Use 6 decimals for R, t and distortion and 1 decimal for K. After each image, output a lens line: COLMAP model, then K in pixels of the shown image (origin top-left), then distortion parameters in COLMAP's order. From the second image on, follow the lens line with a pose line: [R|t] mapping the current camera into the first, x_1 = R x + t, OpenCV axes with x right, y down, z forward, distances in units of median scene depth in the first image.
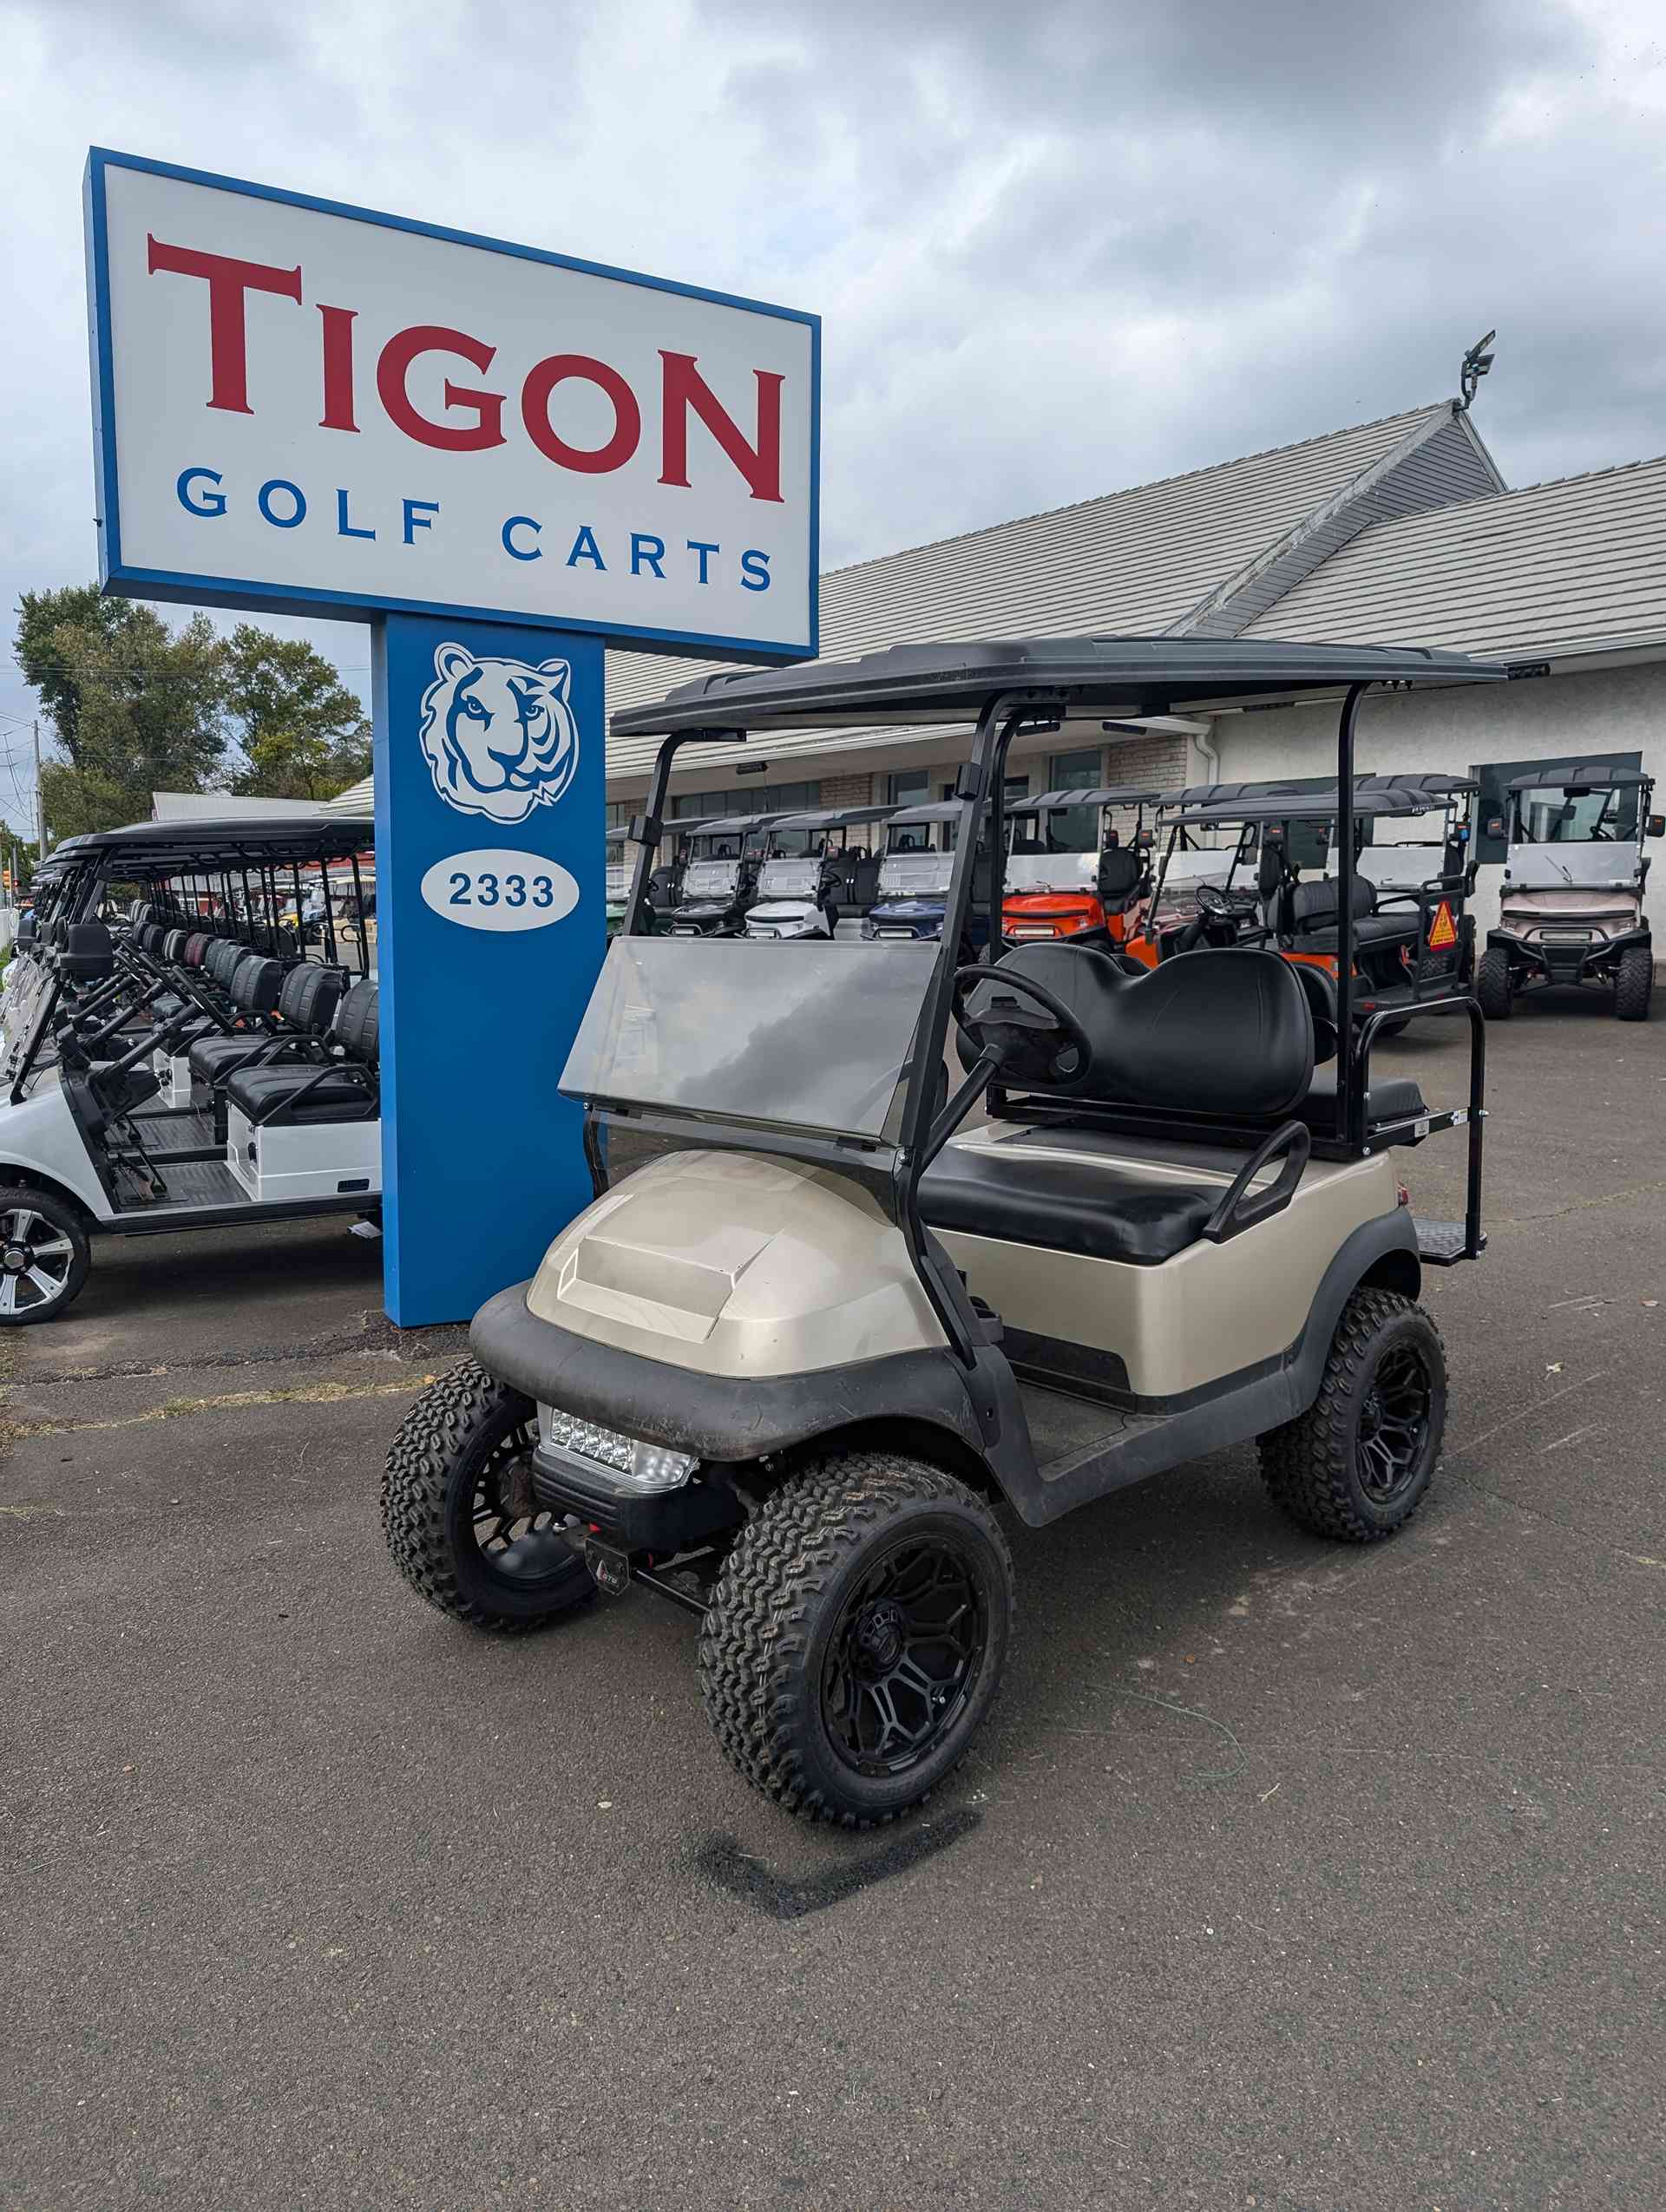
lens RADIAL K [[1588.3, 0, 832.9], [0, 1588.3, 1167.4], [0, 0, 1]] dist [0.007228, 0.000303]
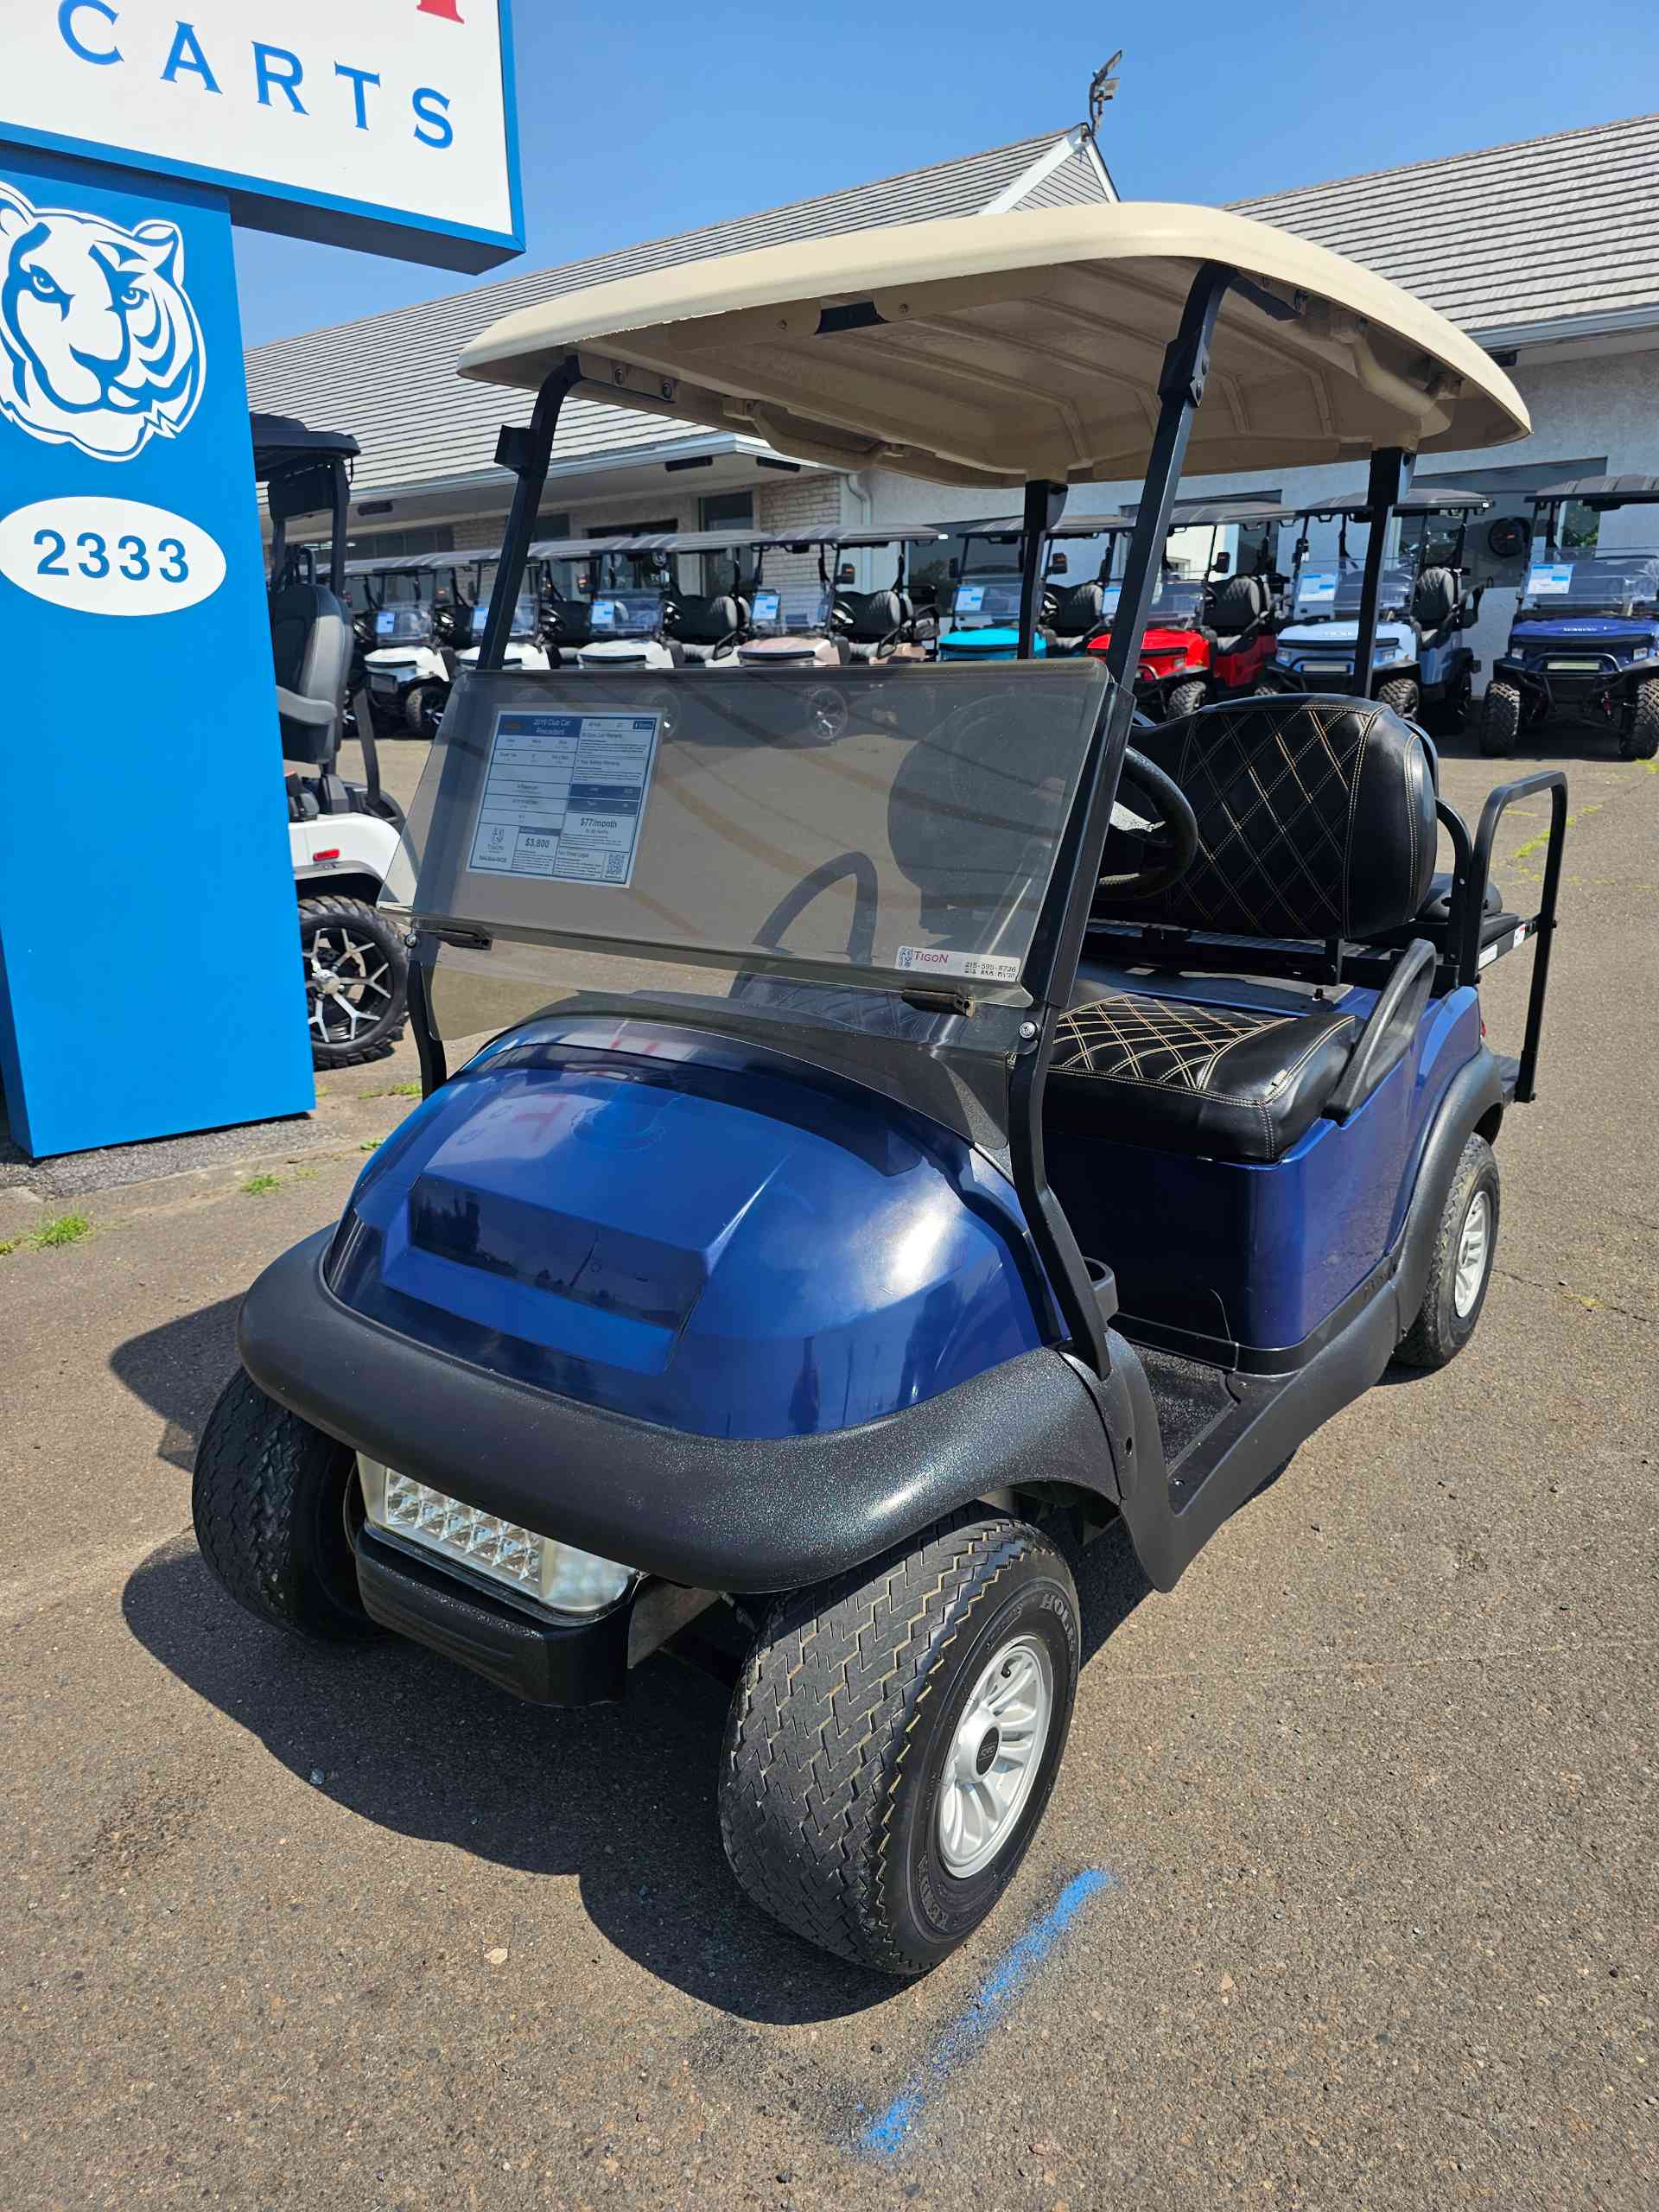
lens RADIAL K [[1503.7, 0, 829.7], [0, 1503.7, 1117.4], [0, 0, 1]] dist [0.025650, -0.028209]
pose [[0.971671, -0.081752, 0.221748, -0.065276], [0.055472, 0.990947, 0.122261, 0.012831], [-0.229736, -0.106497, 0.967409, 0.232780]]
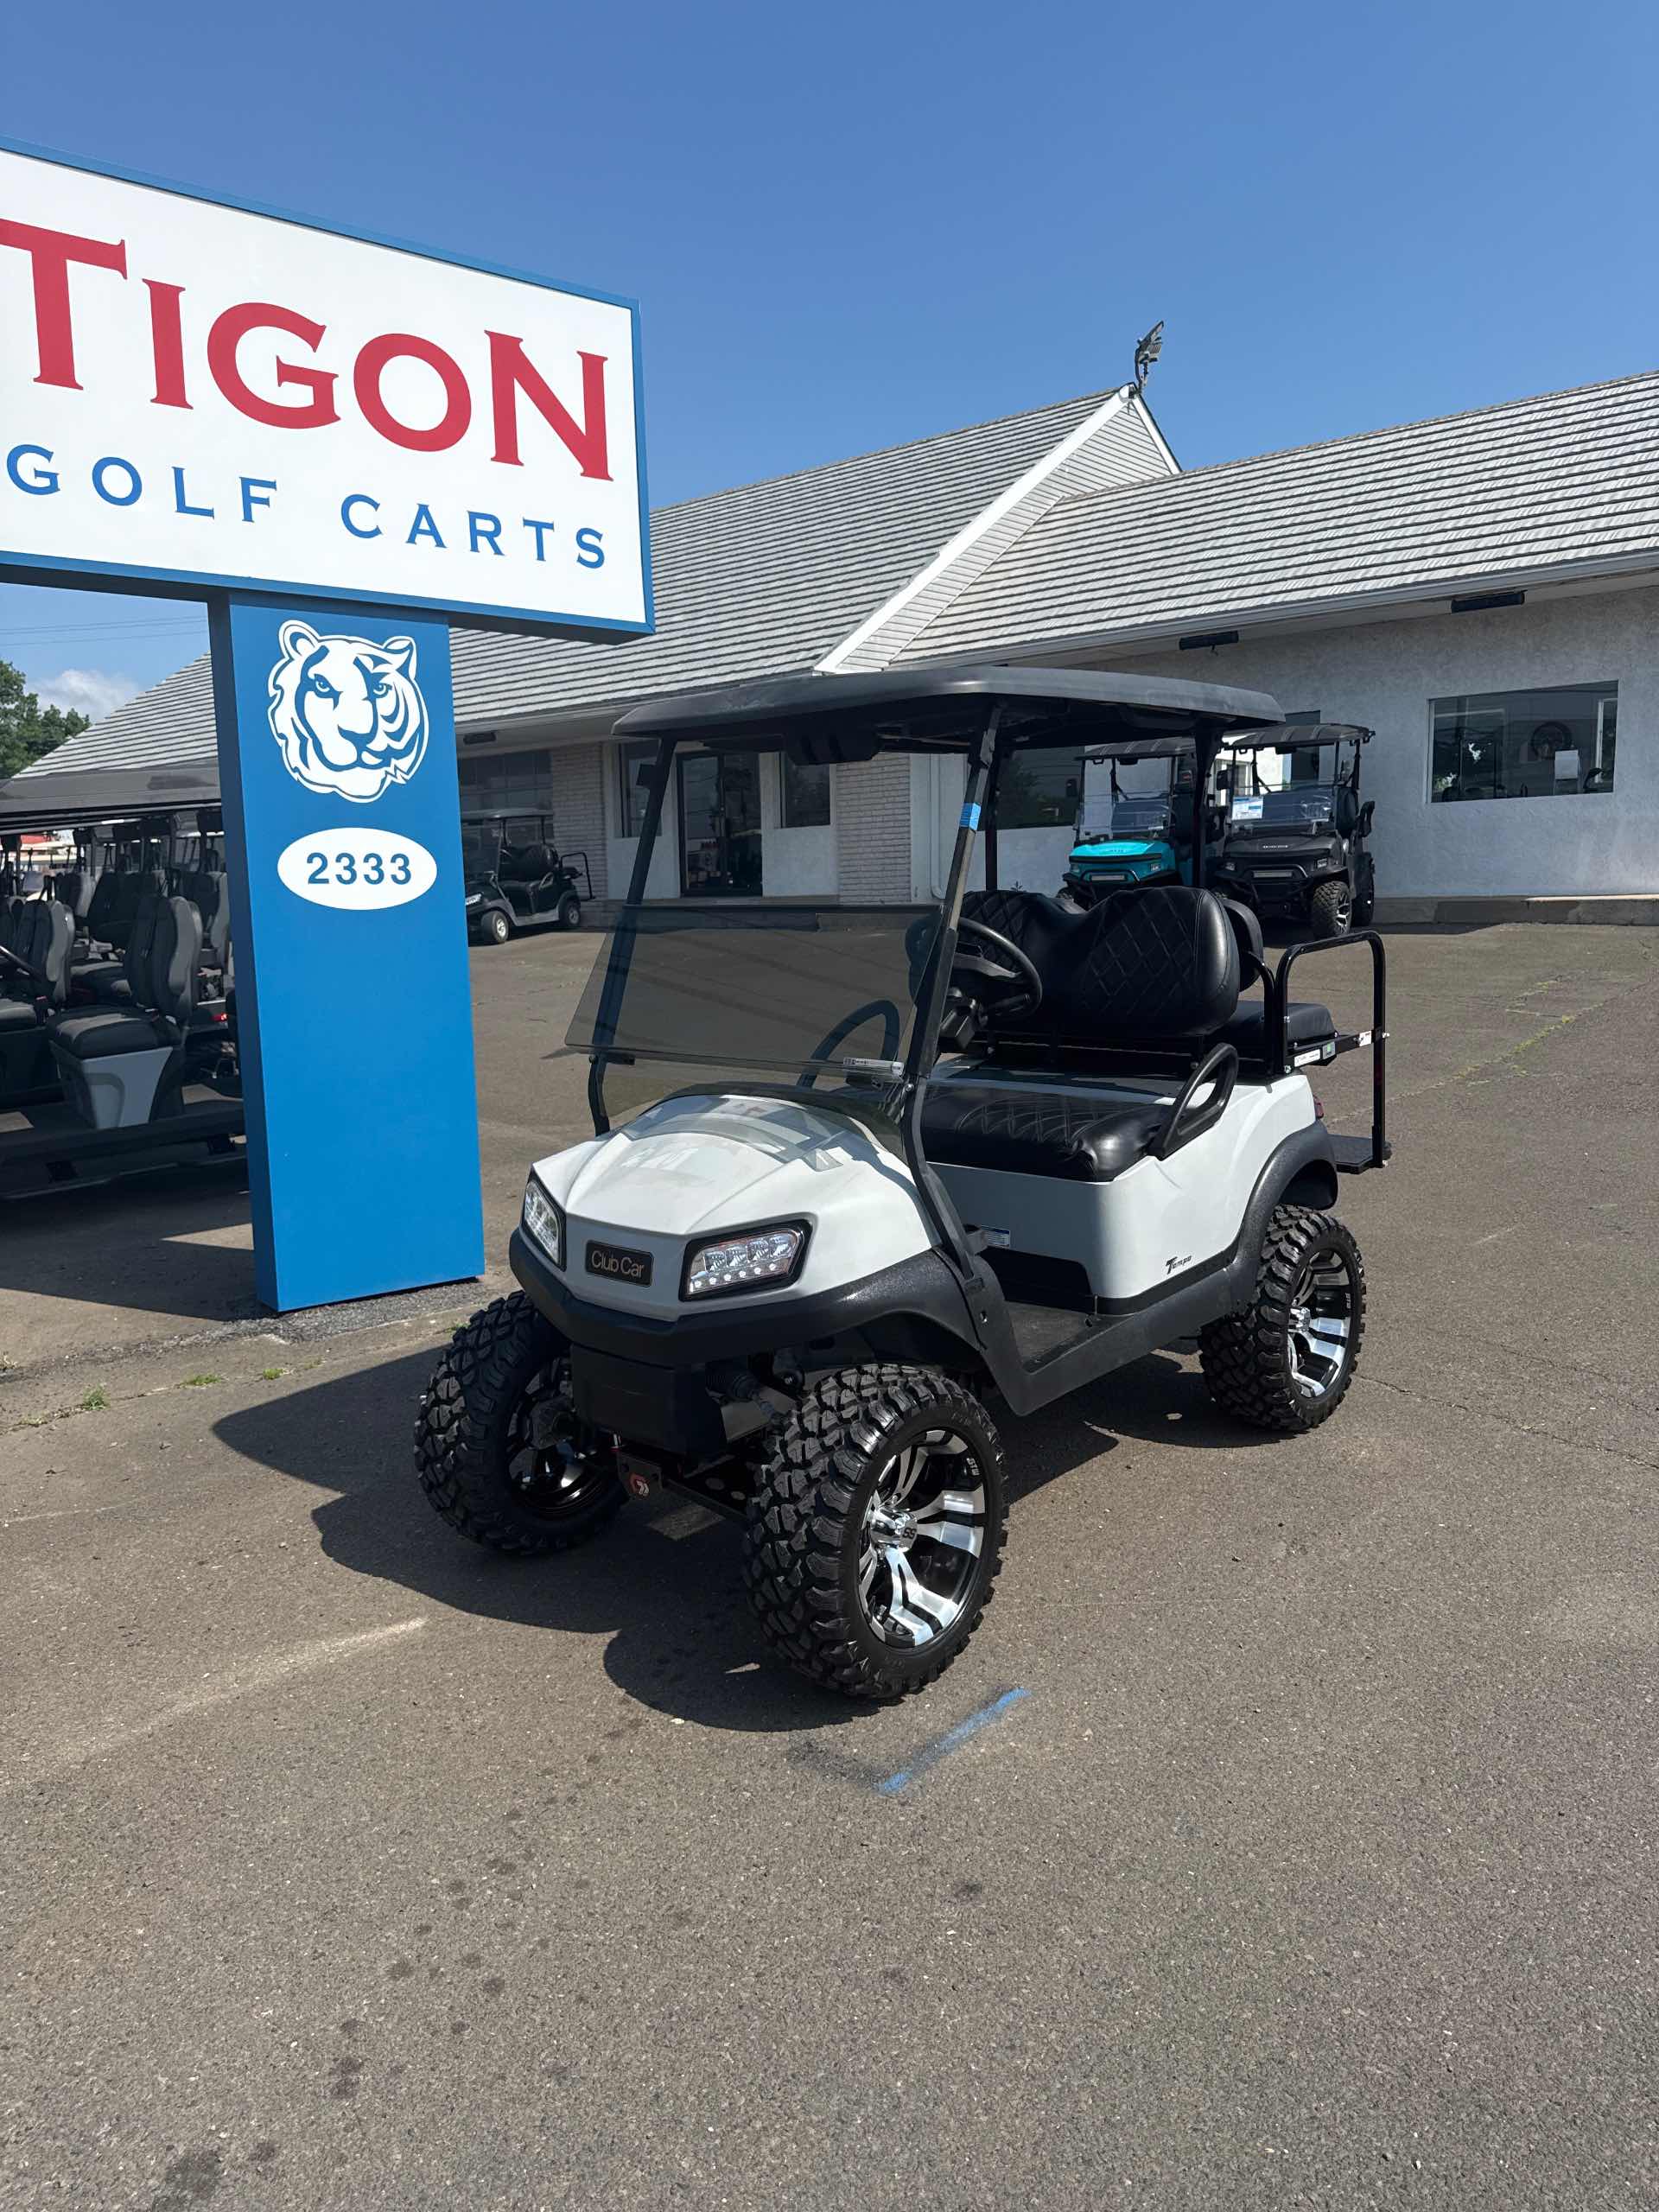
lens RADIAL K [[1580.0, 0, 842.5], [0, 1580.0, 1117.8], [0, 0, 1]] dist [0.038682, -0.053847]
pose [[0.980294, -0.065309, 0.186435, -0.108037], [0.067076, 0.997743, -0.003178, 0.004730], [-0.185807, 0.015620, 0.982462, -0.030343]]
